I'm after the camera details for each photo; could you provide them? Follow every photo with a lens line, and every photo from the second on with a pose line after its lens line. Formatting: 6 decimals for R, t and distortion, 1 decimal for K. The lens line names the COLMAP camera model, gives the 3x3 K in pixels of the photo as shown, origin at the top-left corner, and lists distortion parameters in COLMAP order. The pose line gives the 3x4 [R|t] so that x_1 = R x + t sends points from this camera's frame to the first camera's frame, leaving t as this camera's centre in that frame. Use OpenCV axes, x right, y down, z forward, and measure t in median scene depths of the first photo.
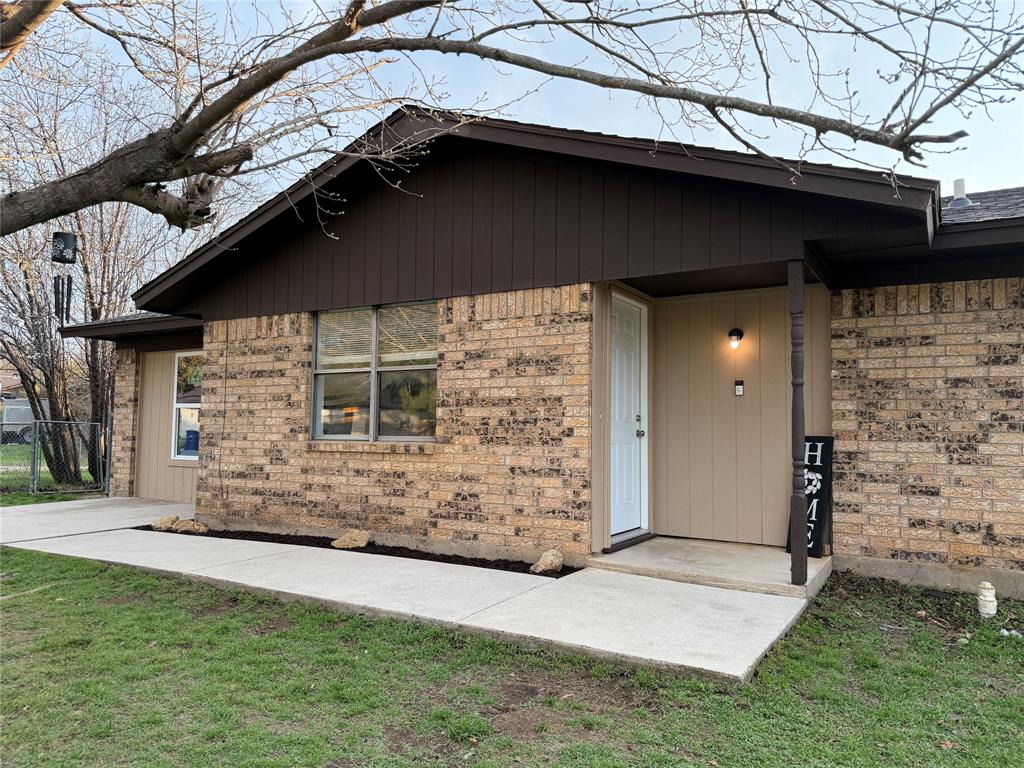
lens RADIAL K [[726.8, 0, 512.5], [0, 726.8, 389.1], [0, 0, 1]] dist [0.113735, -0.194662]
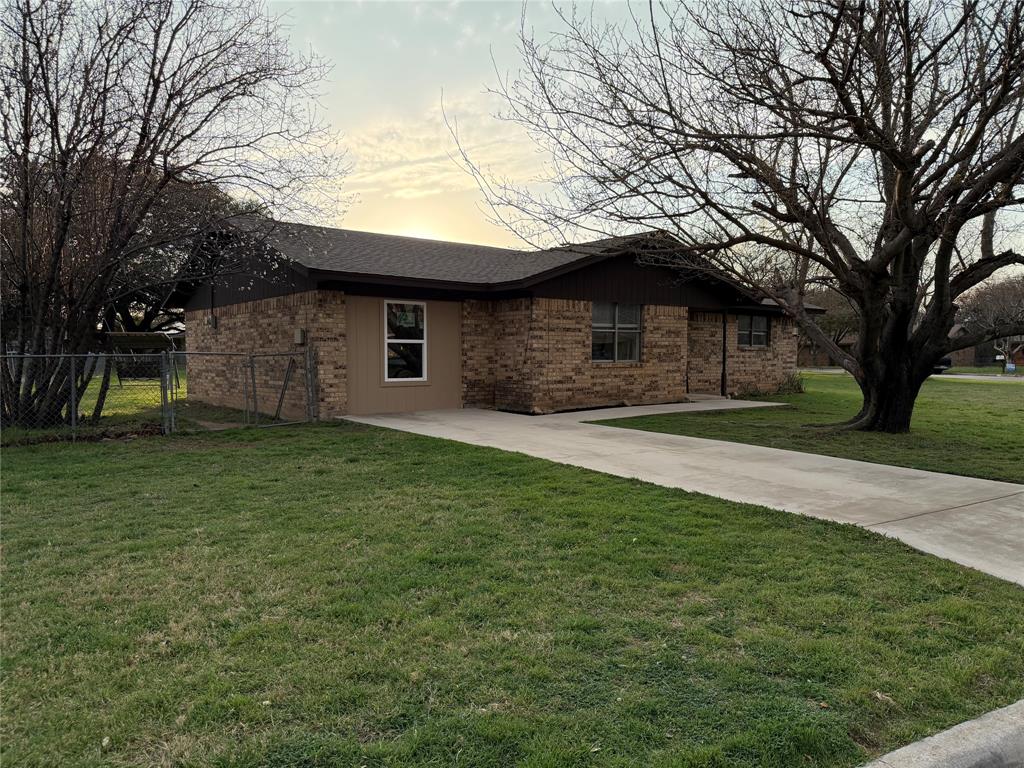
lens RADIAL K [[726.8, 0, 512.5], [0, 726.8, 389.1], [0, 0, 1]] dist [0.113735, -0.194662]
pose [[0.343714, -0.059655, 0.937178, -2.653327], [-0.053094, 0.995149, 0.082817, -0.018971], [-0.937572, -0.078224, 0.338879, 0.566871]]
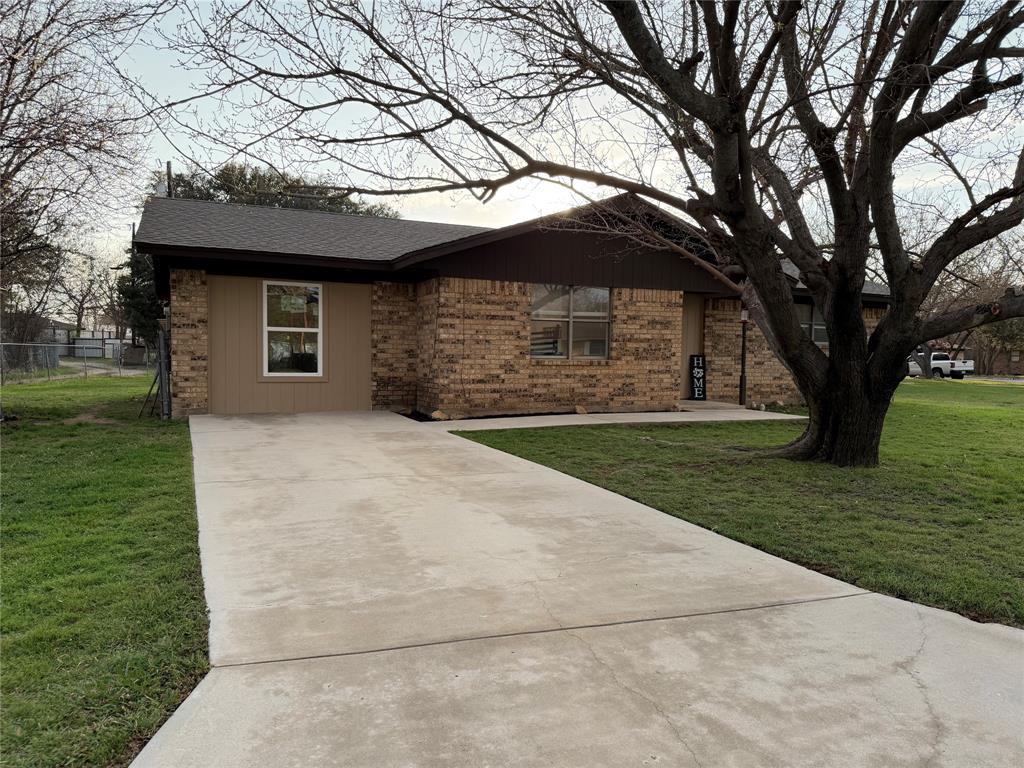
lens RADIAL K [[726.8, 0, 512.5], [0, 726.8, 389.1], [0, 0, 1]] dist [0.113735, -0.194662]
pose [[0.564674, -0.044816, 0.824096, -1.945025], [-0.054507, 0.994319, 0.091421, -0.014794], [-0.823512, -0.096542, 0.559024, 0.090286]]
